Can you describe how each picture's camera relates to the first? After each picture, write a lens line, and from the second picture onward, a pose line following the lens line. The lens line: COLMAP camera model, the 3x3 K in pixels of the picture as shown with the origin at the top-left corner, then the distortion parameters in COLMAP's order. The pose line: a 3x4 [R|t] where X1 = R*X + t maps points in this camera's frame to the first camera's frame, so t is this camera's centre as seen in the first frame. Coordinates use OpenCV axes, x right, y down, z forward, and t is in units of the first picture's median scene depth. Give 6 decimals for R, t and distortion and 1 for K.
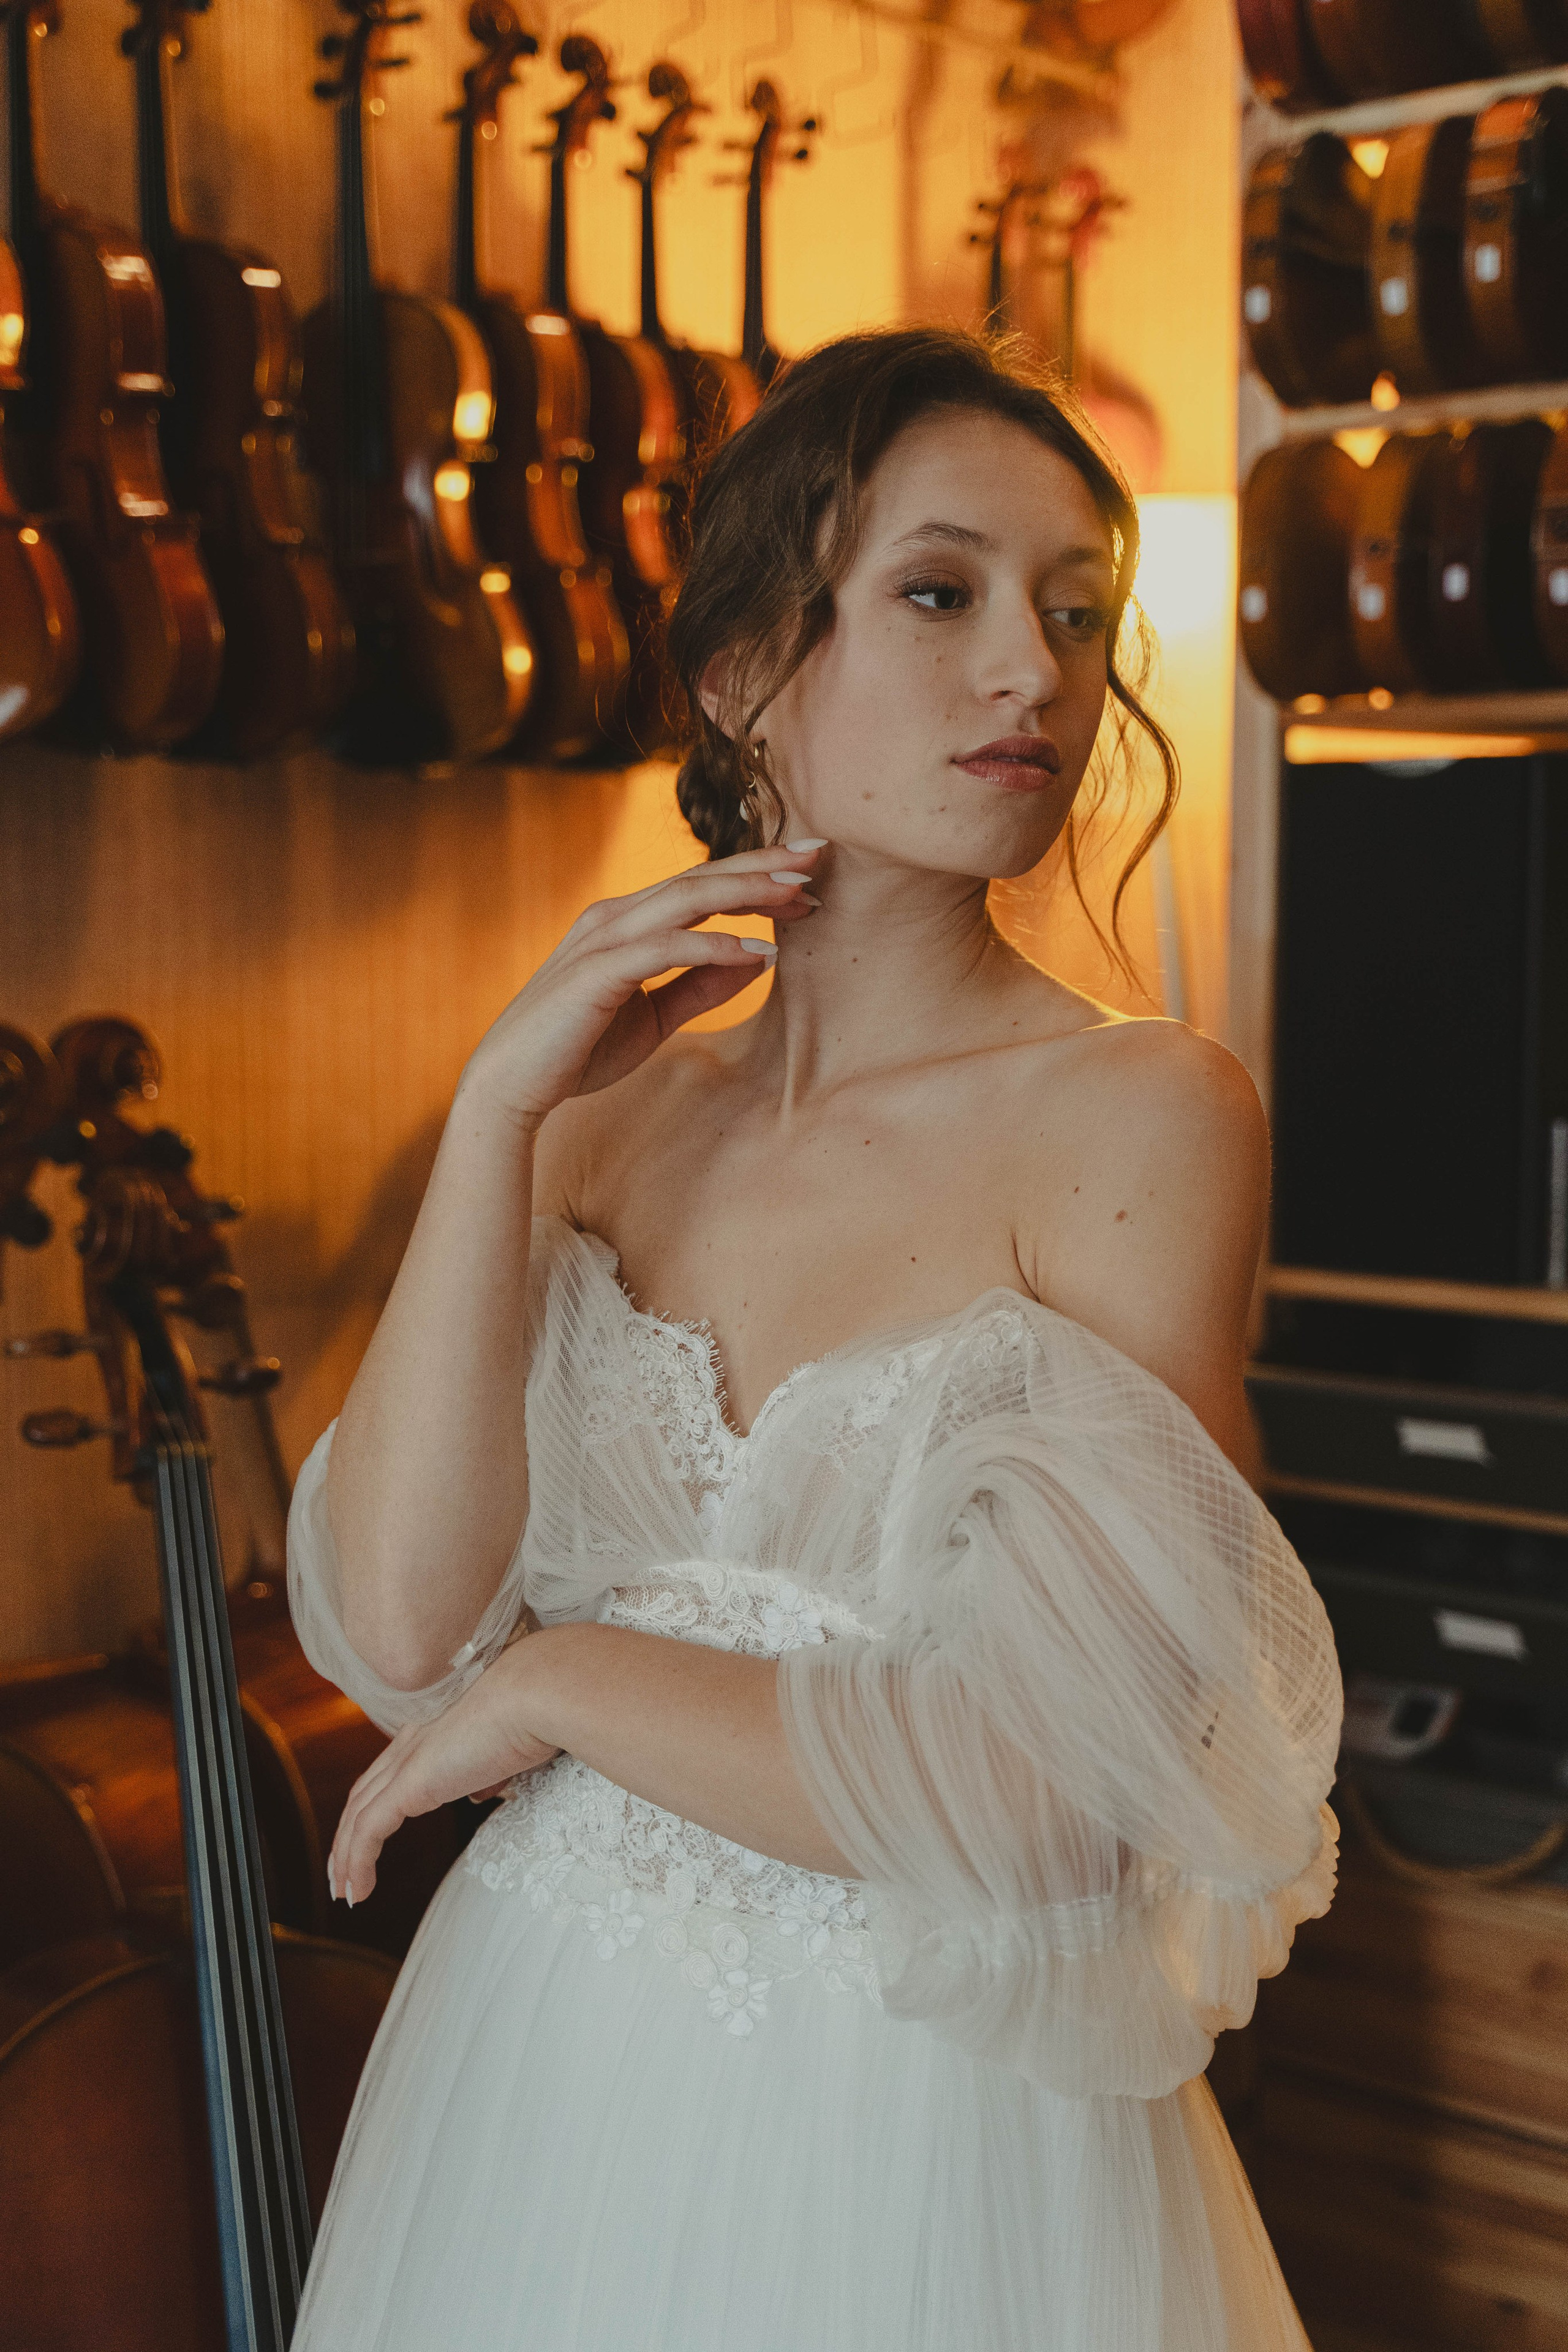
lens RADIAL K [[2974.2, 0, 780.4], [0, 2974.2, 1190.1], [0, 0, 1]] dist [0.002862, 0.000000]
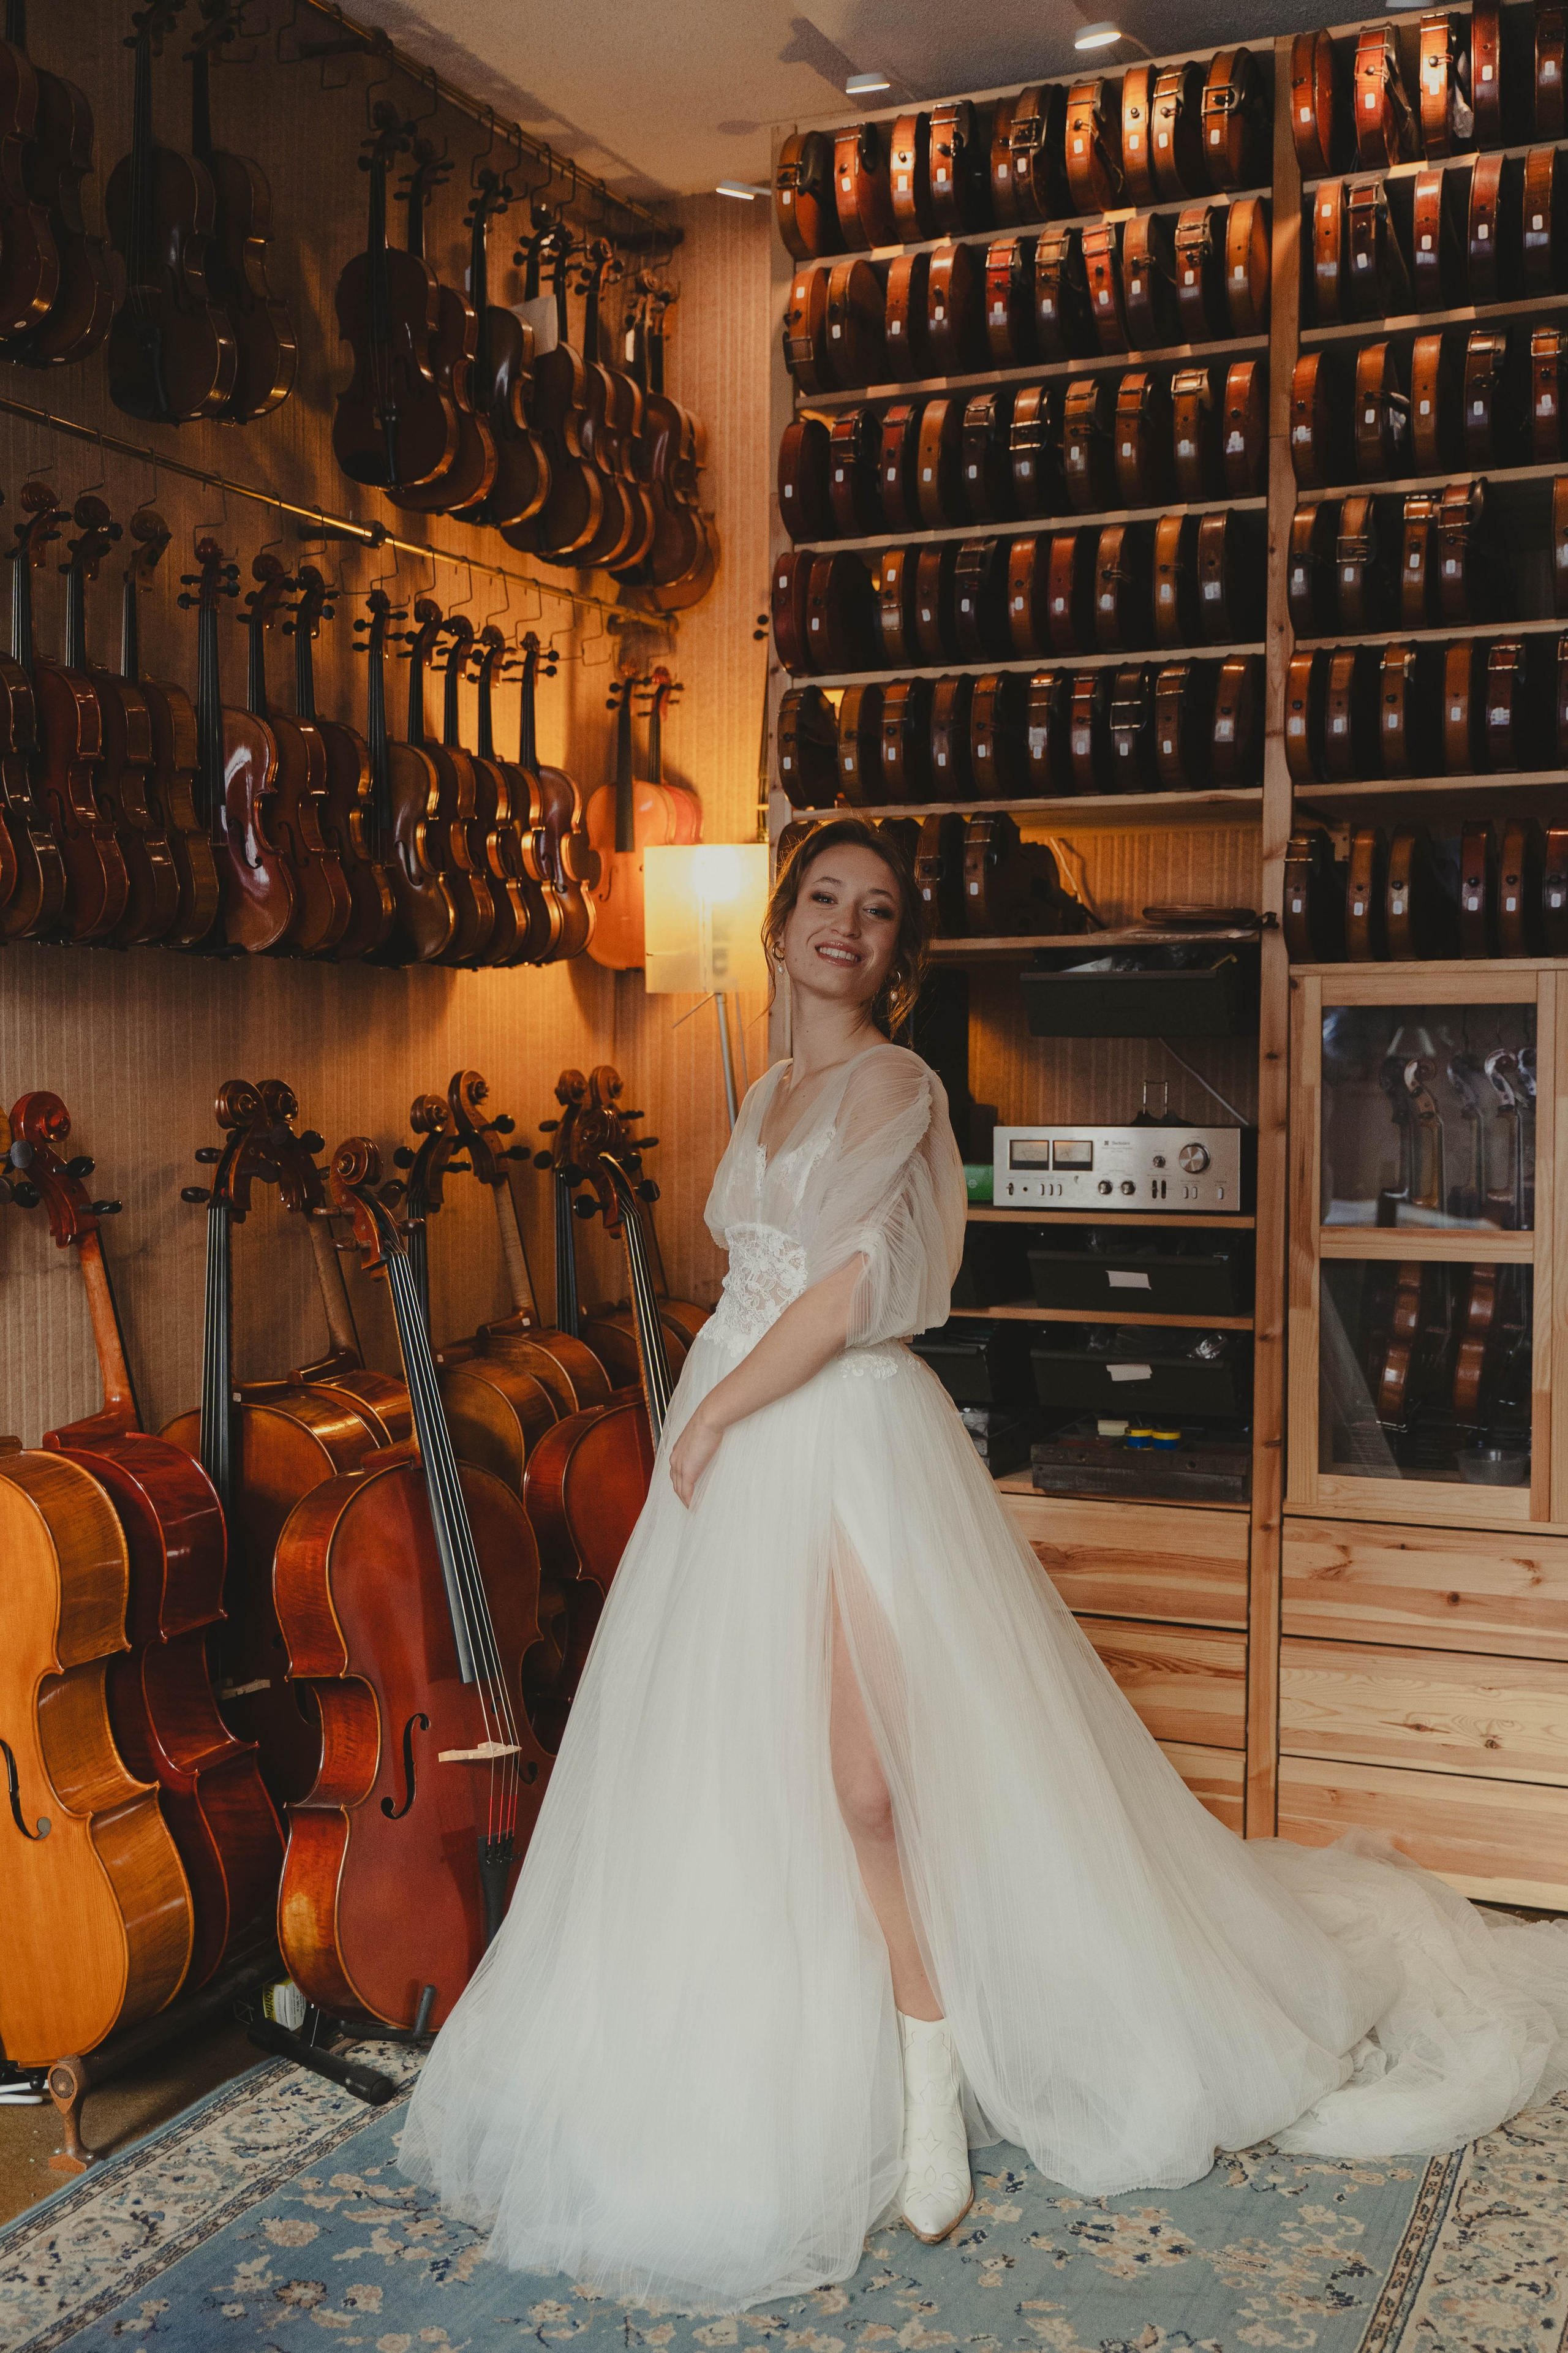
lens RADIAL K [[2308.9, 0, 788.0], [0, 2308.9, 1195.5], [0, 0, 1]] dist [-0.009496, 0.000000]
pose [[0.965045, -0.011283, 0.261842, -0.284610], [0.023034, 0.998858, -0.041853, 0.093664], [-0.261071, 0.046422, 0.964203, -0.625793]]
